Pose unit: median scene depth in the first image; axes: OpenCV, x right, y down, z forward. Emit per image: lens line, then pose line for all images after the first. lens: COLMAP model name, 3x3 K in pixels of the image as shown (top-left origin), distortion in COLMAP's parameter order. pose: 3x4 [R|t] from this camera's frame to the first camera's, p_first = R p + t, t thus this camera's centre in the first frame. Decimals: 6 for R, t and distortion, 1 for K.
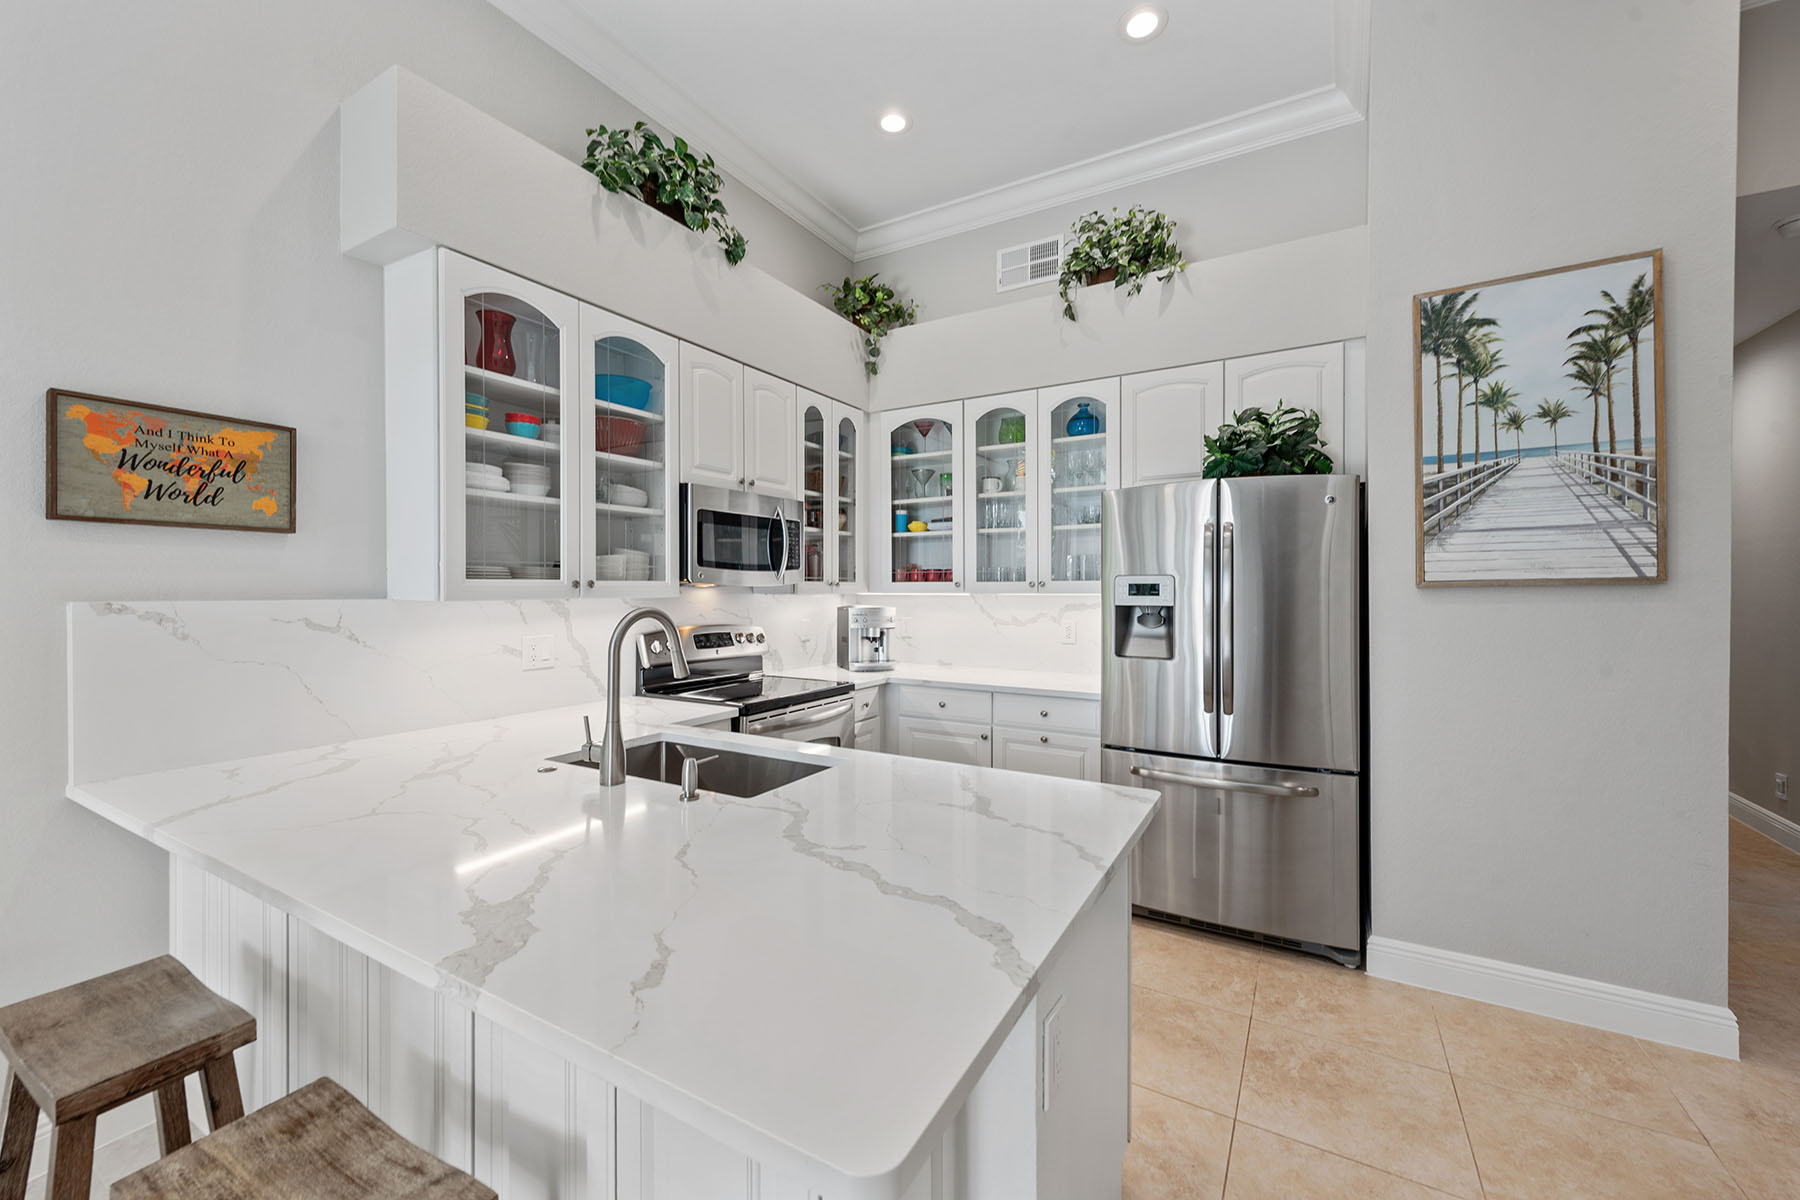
lens RADIAL K [[705.0, 0, 899.3], [0, 705.0, 603.0], [0, 0, 1]] dist [0.014806, -0.000300]
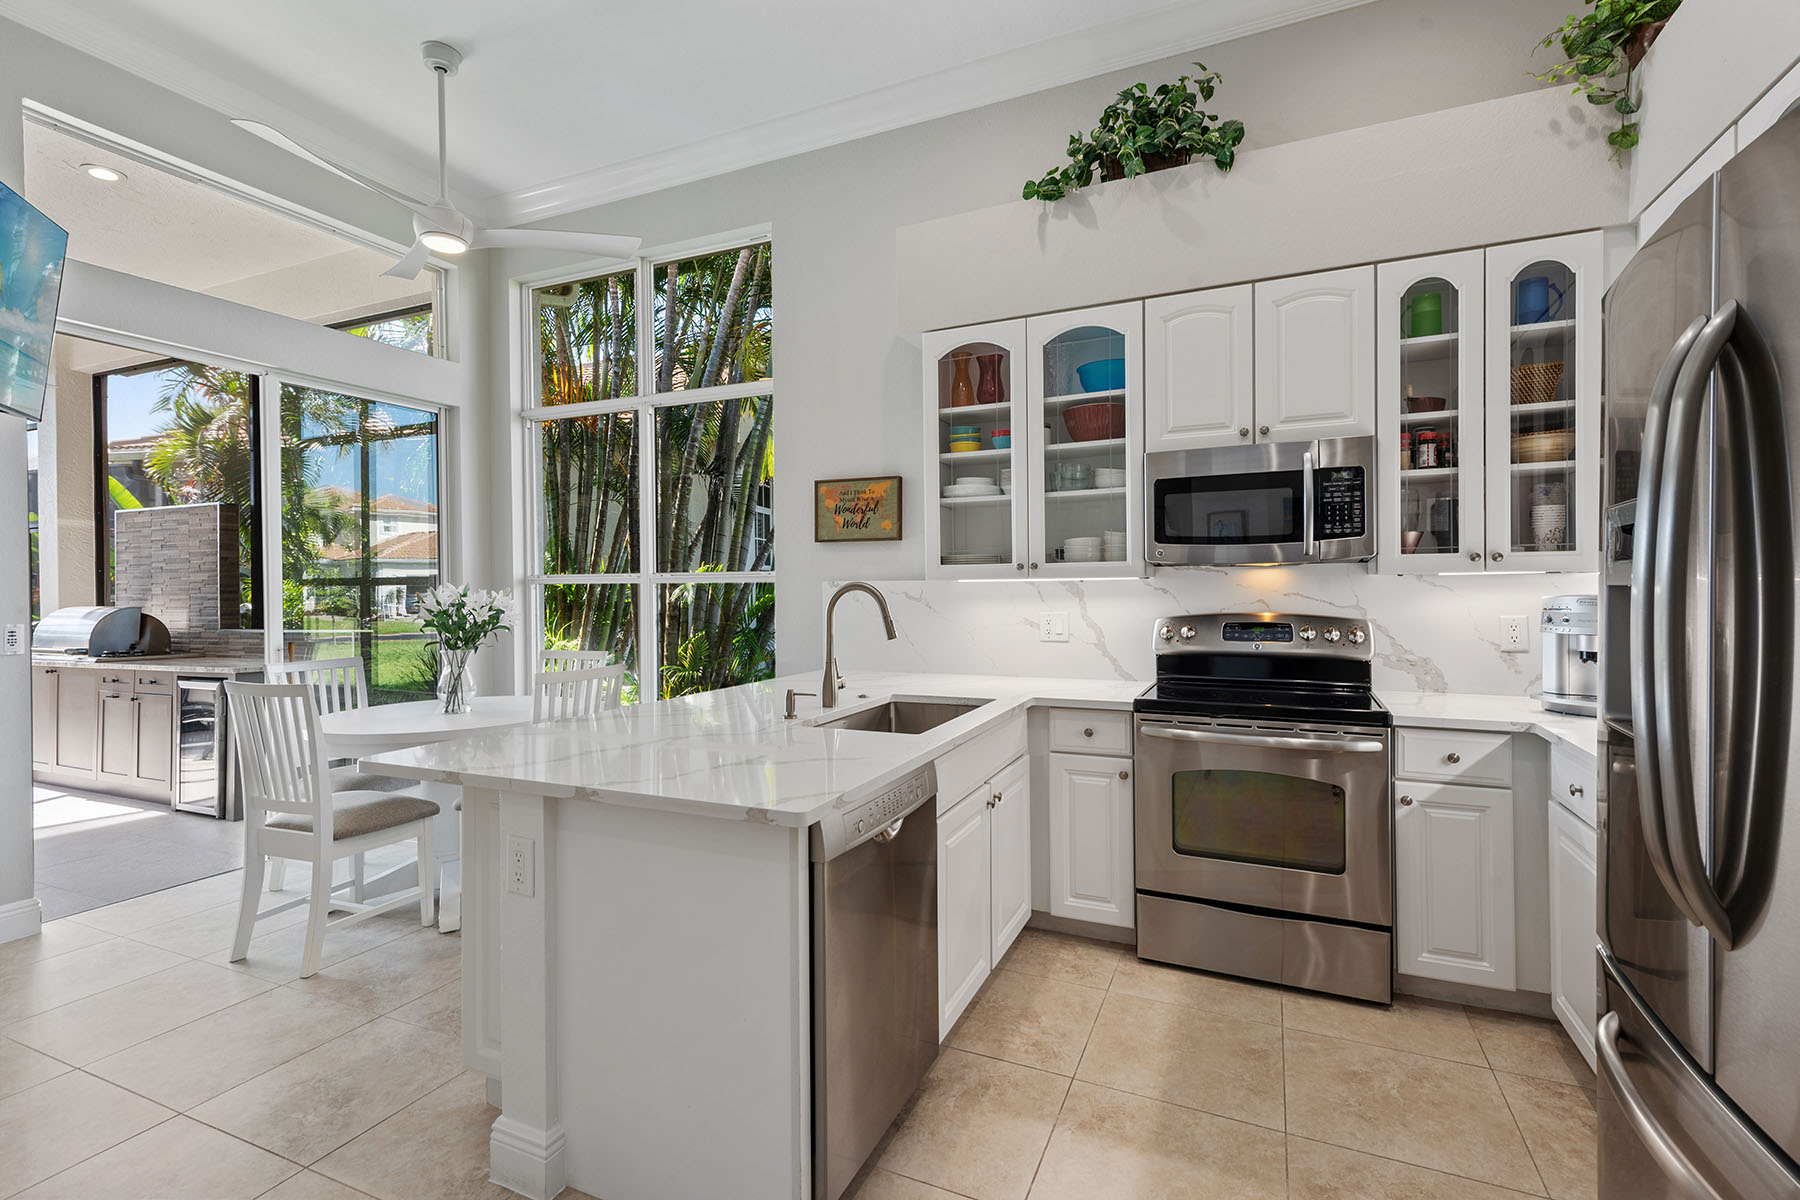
lens RADIAL K [[827.2, 0, 897.8], [0, 827.2, 584.2], [0, 0, 1]] dist [0.016555, -0.001878]
pose [[0.108708, 0.011248, -0.994010, 0.812357], [-0.002946, 0.999935, 0.010992, -0.013325], [0.994069, 0.001733, 0.108735, 0.618809]]
